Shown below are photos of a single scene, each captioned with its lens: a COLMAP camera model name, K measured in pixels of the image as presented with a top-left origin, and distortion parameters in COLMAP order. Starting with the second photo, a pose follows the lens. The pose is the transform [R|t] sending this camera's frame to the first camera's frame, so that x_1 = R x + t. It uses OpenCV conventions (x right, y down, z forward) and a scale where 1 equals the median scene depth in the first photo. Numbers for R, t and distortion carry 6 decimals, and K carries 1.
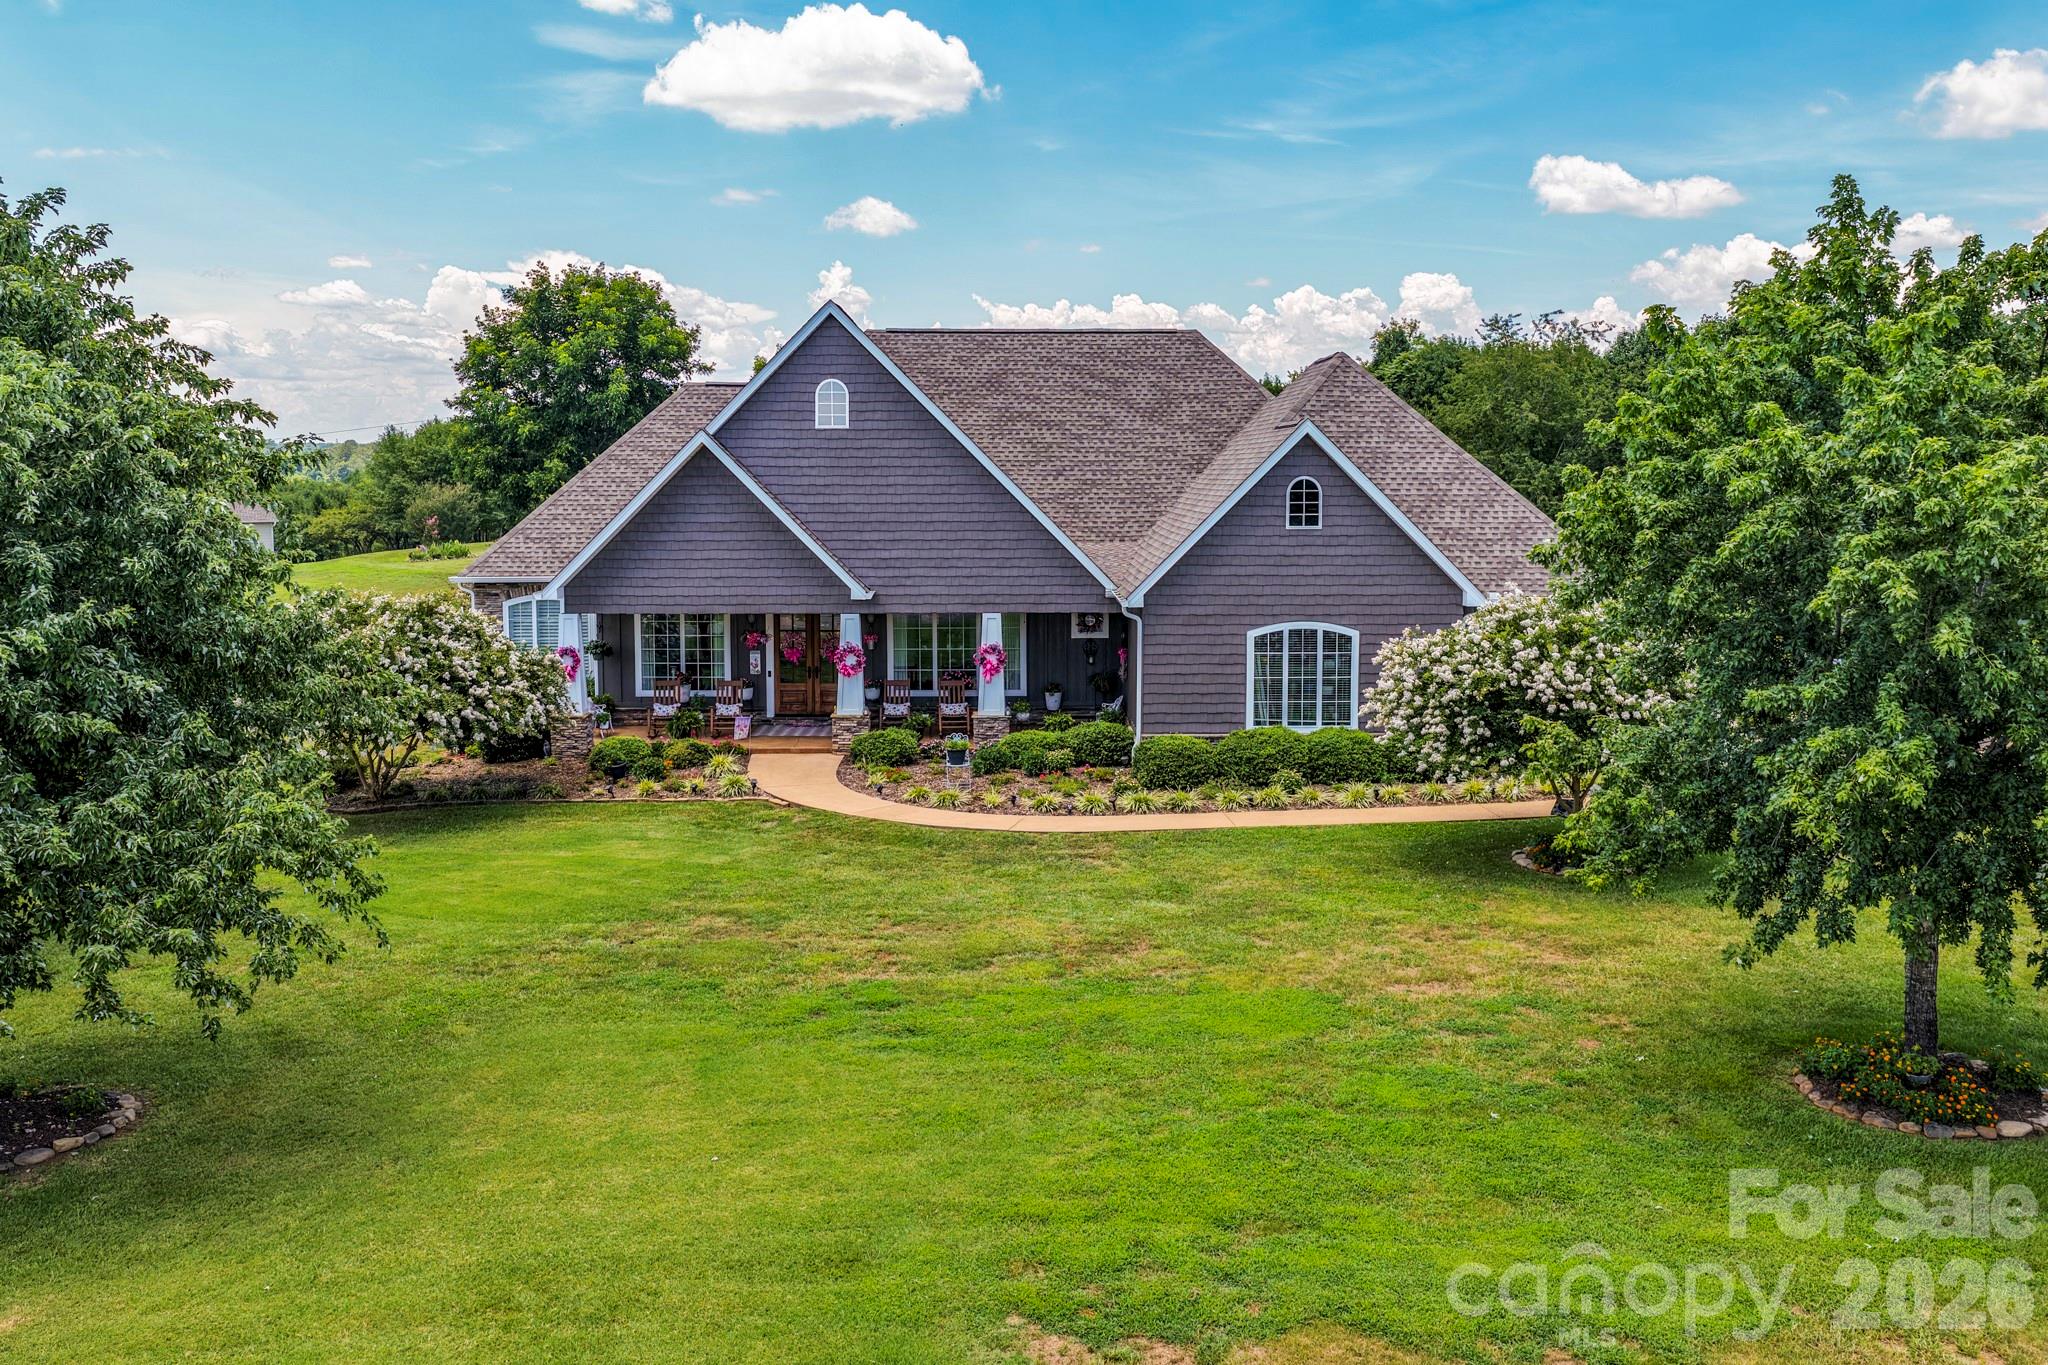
lens RADIAL K [[1729.2, 0, 1028.6], [0, 1729.2, 687.0], [0, 0, 1]] dist [0.001613, 0.060917]
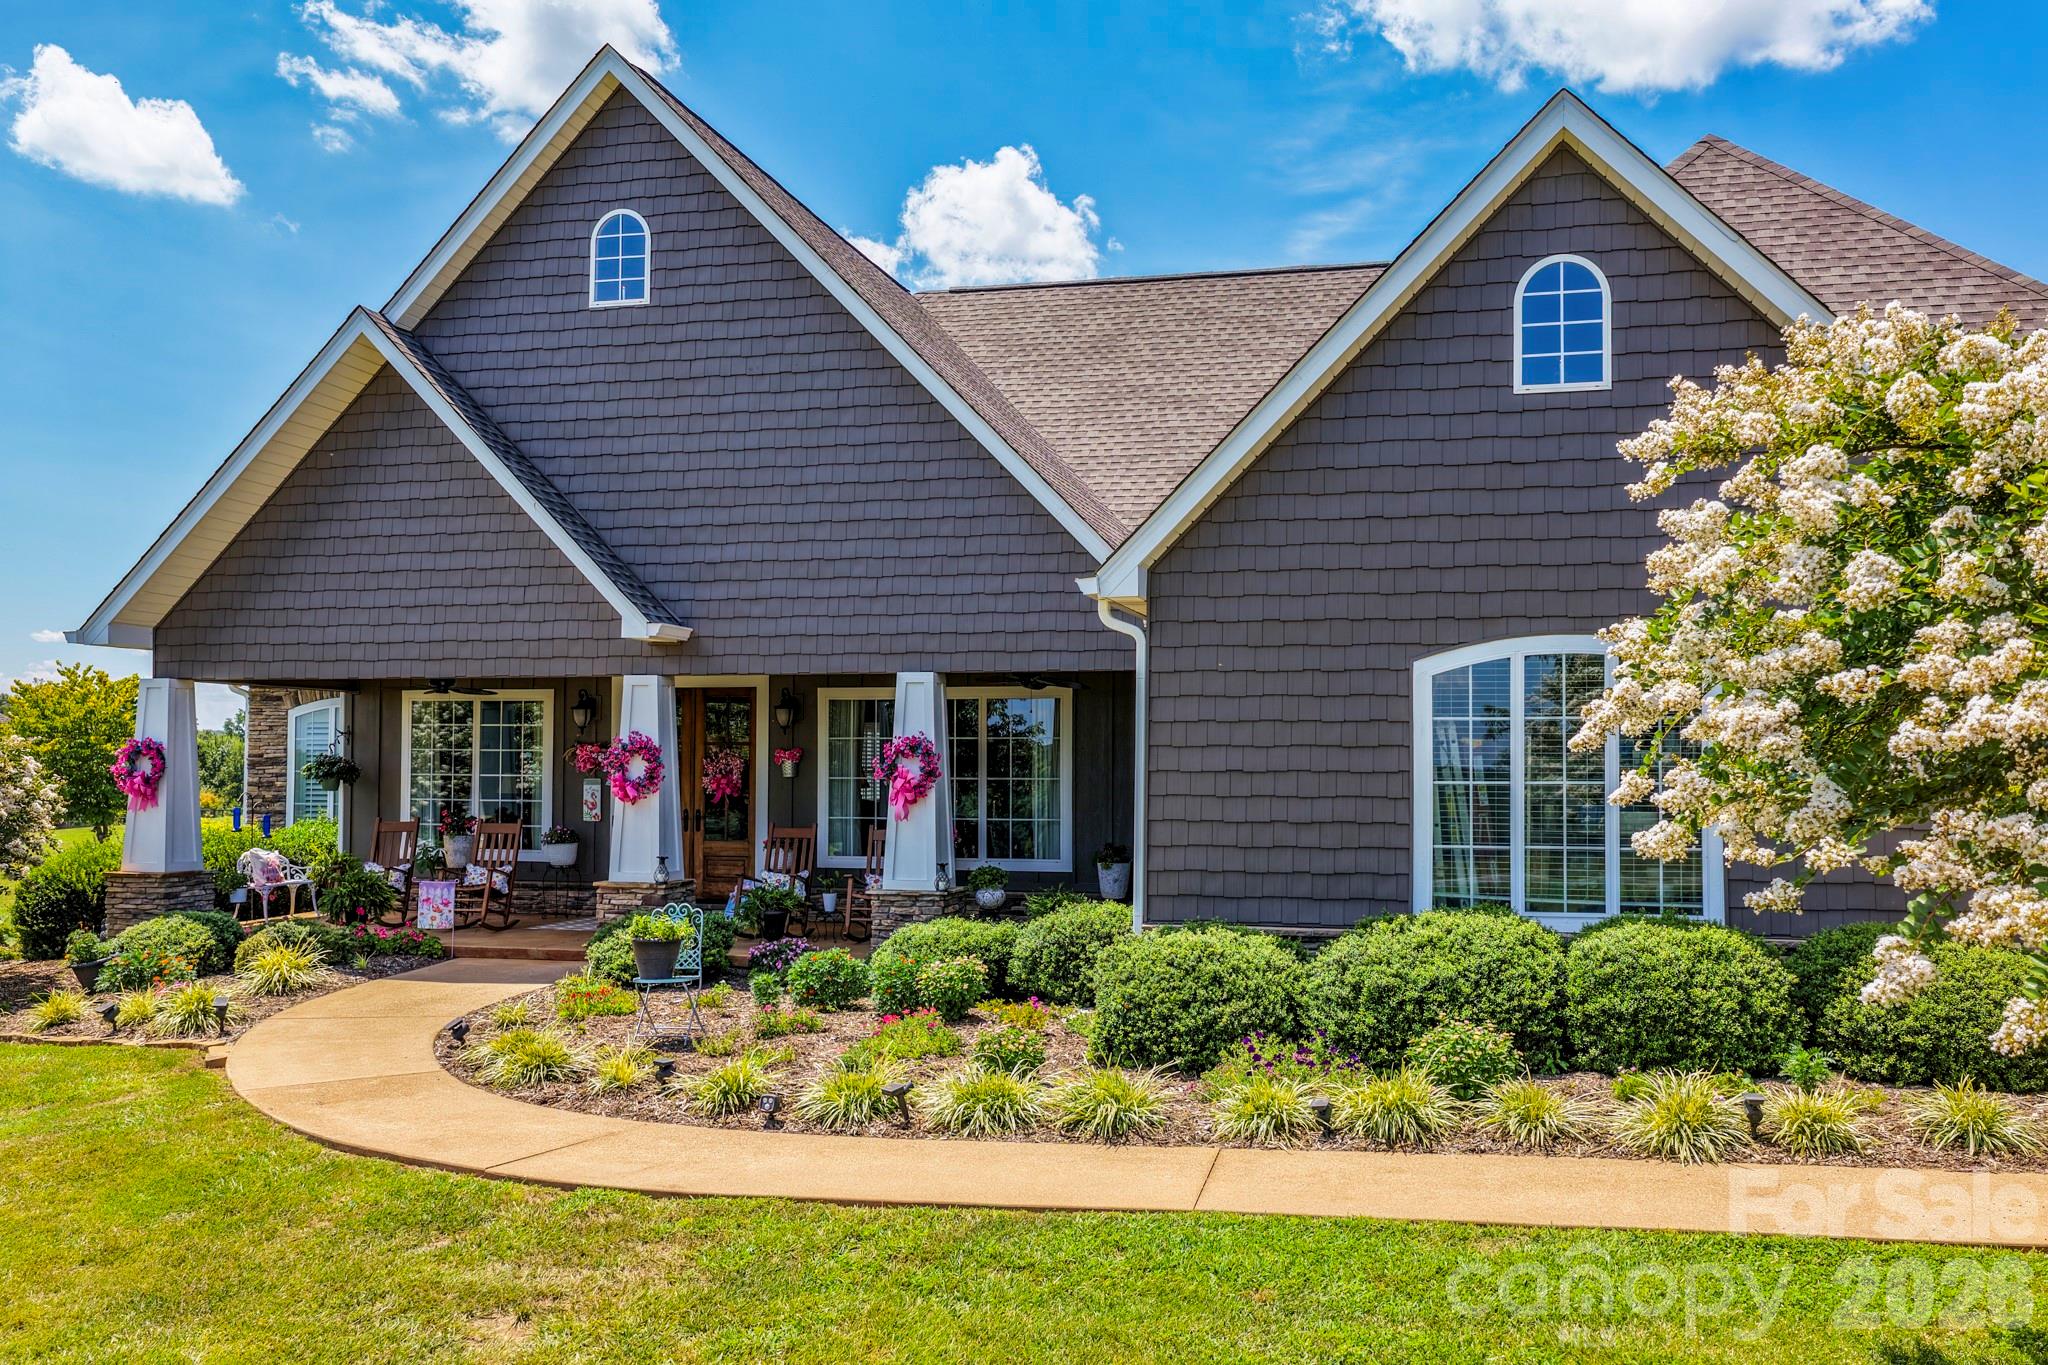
lens RADIAL K [[1729.2, 0, 1062.0], [0, 1729.2, 732.2], [0, 0, 1]] dist [0.001613, 0.060917]
pose [[0.972280, 0.003187, -0.233798, 0.128933], [-0.033114, 0.991706, -0.124190, 0.031192], [0.231463, 0.128490, 0.964321, 0.561762]]
